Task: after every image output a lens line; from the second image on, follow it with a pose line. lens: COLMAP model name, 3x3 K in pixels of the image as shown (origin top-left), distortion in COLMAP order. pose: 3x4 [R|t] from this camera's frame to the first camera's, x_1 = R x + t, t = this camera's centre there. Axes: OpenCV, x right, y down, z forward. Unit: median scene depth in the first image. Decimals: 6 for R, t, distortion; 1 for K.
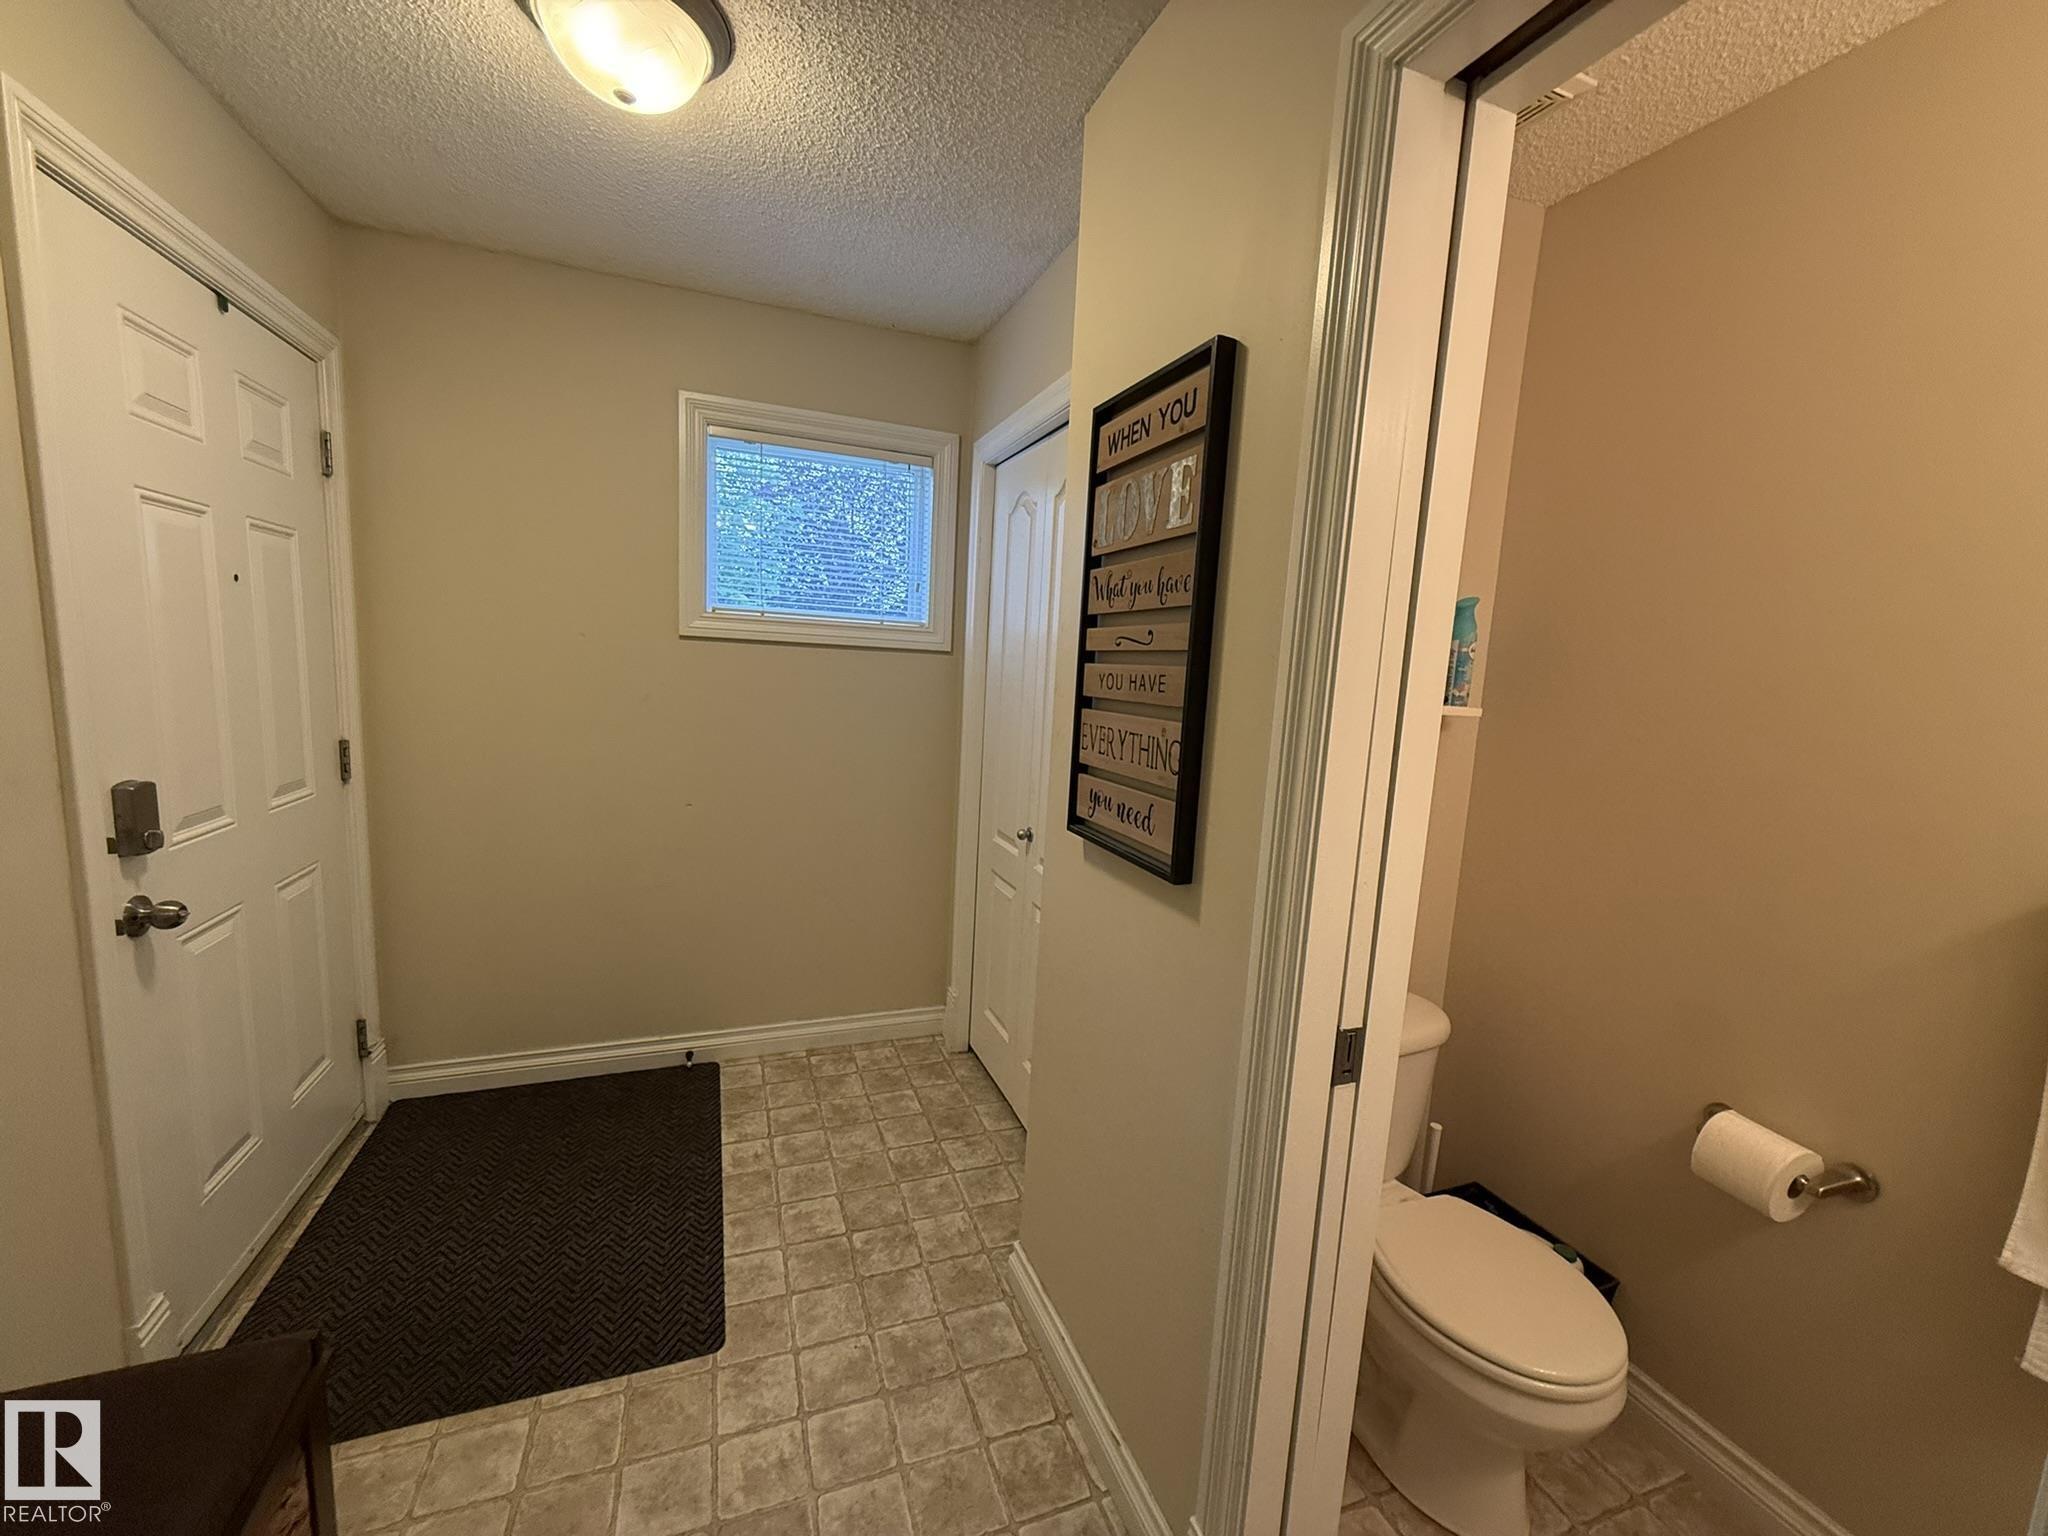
lens RADIAL K [[821.5, 0, 1035.5], [0, 821.5, 772.6], [0, 0, 1]] dist [0.003270, -0.000562]
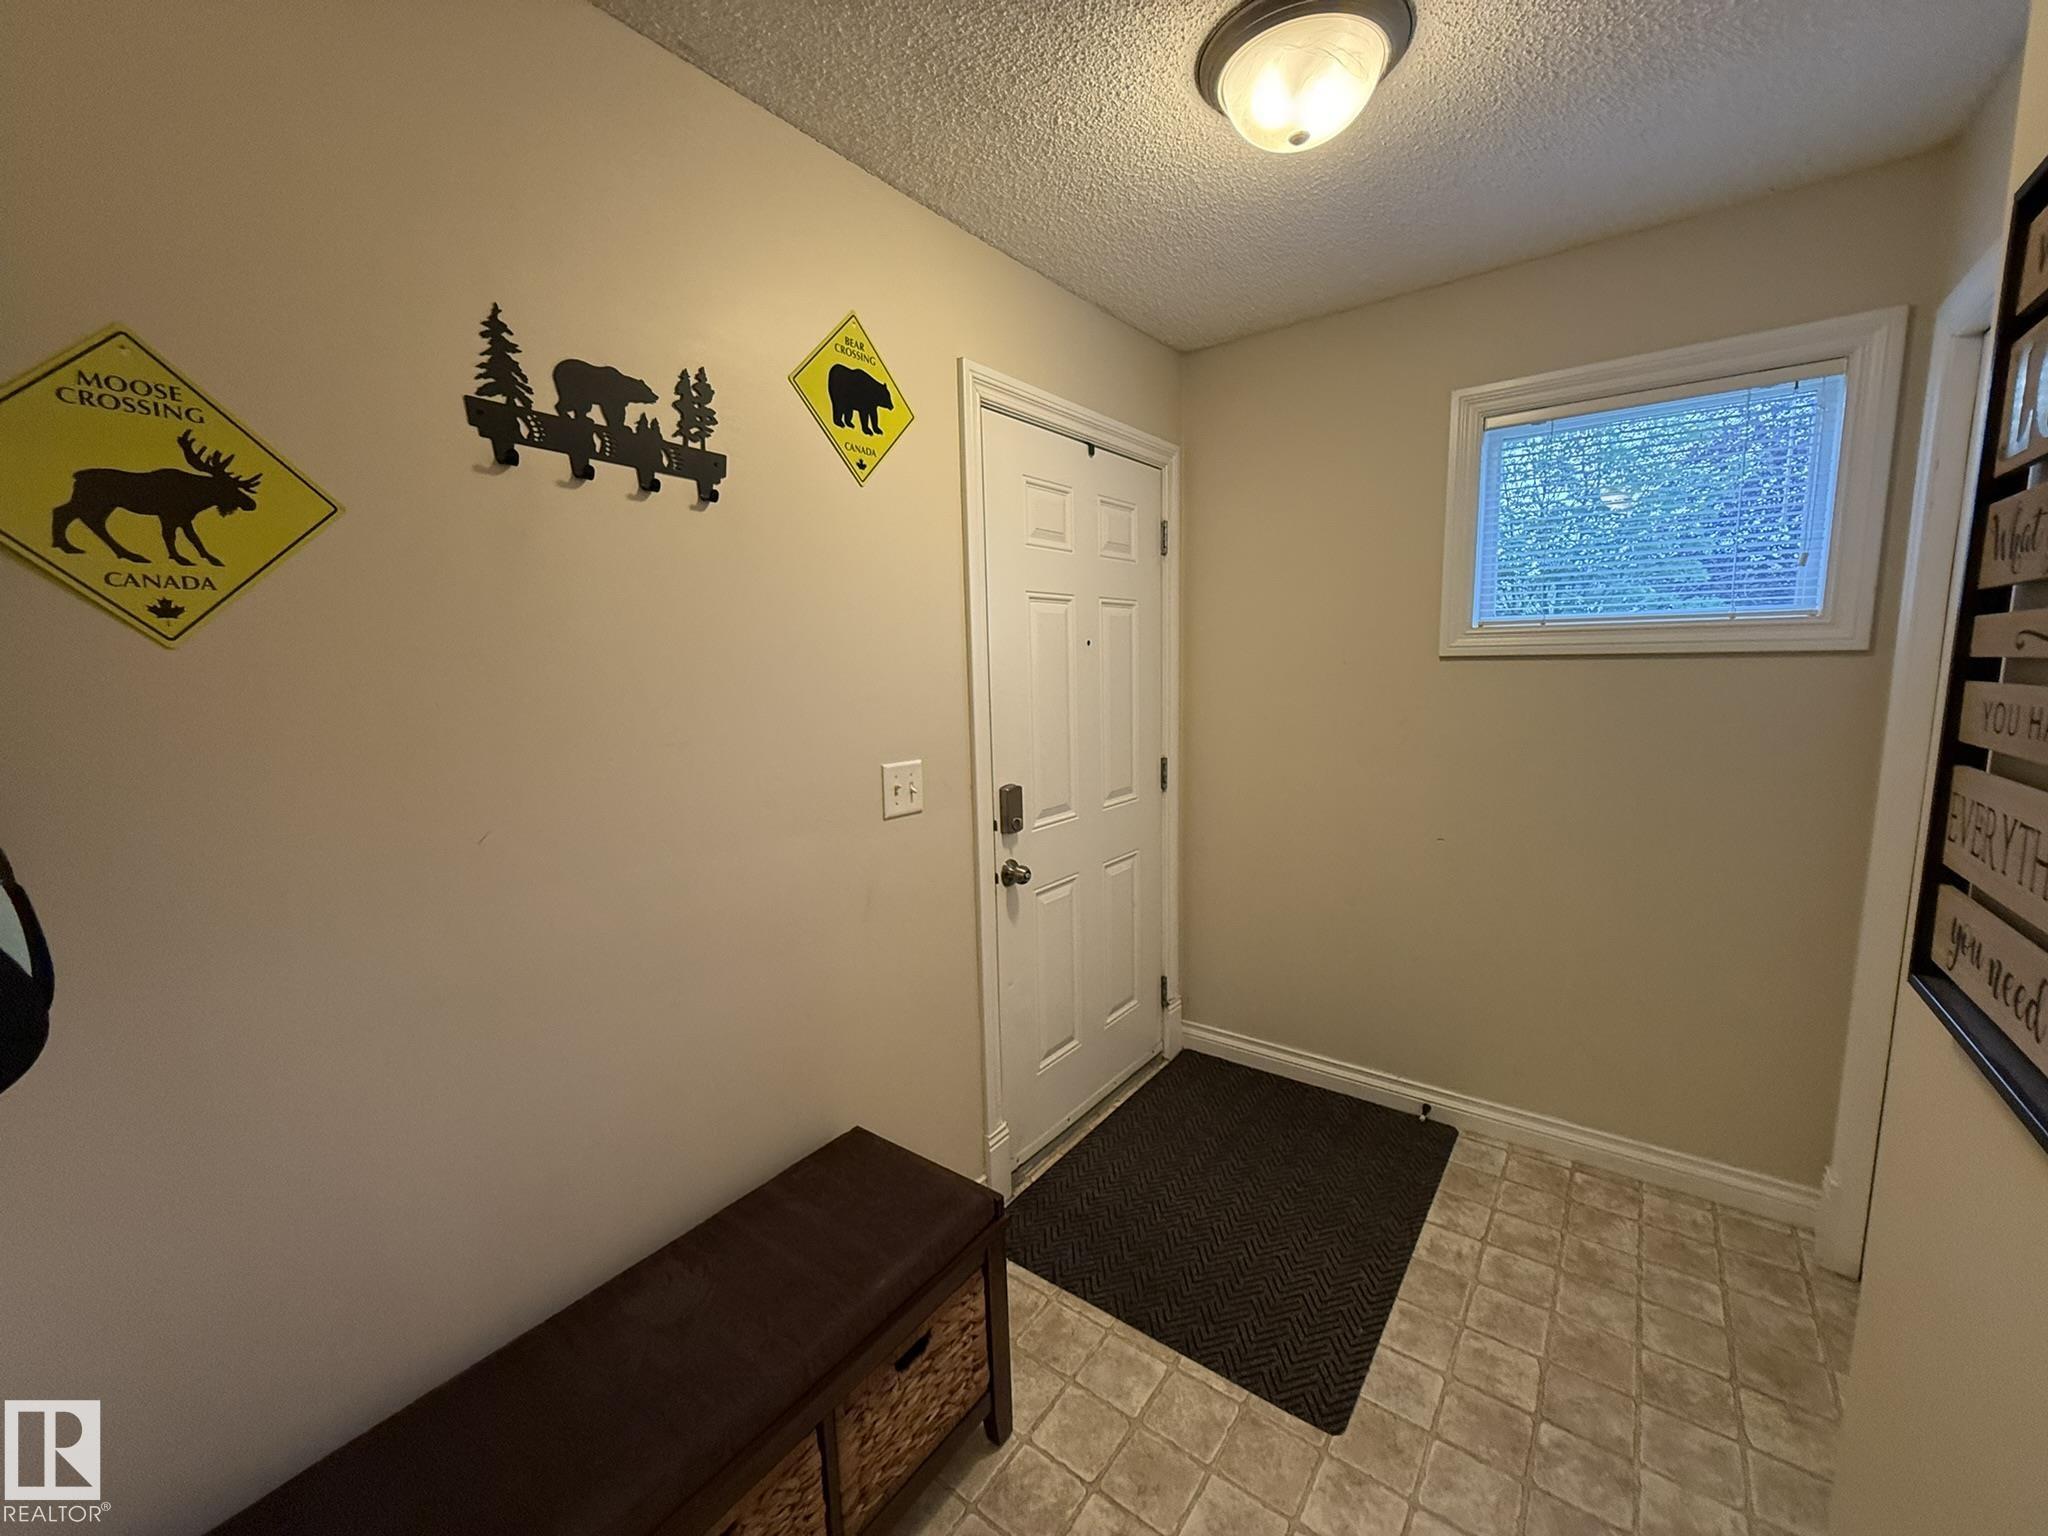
lens RADIAL K [[821.5, 0, 1016.0], [0, 821.5, 771.9], [0, 0, 1]] dist [0.003270, -0.000562]
pose [[0.518548, 0.053564, -0.853369, 0.176853], [-0.065455, 0.997594, 0.022843, -0.040709], [0.852539, 0.044012, 0.520807, 0.173635]]
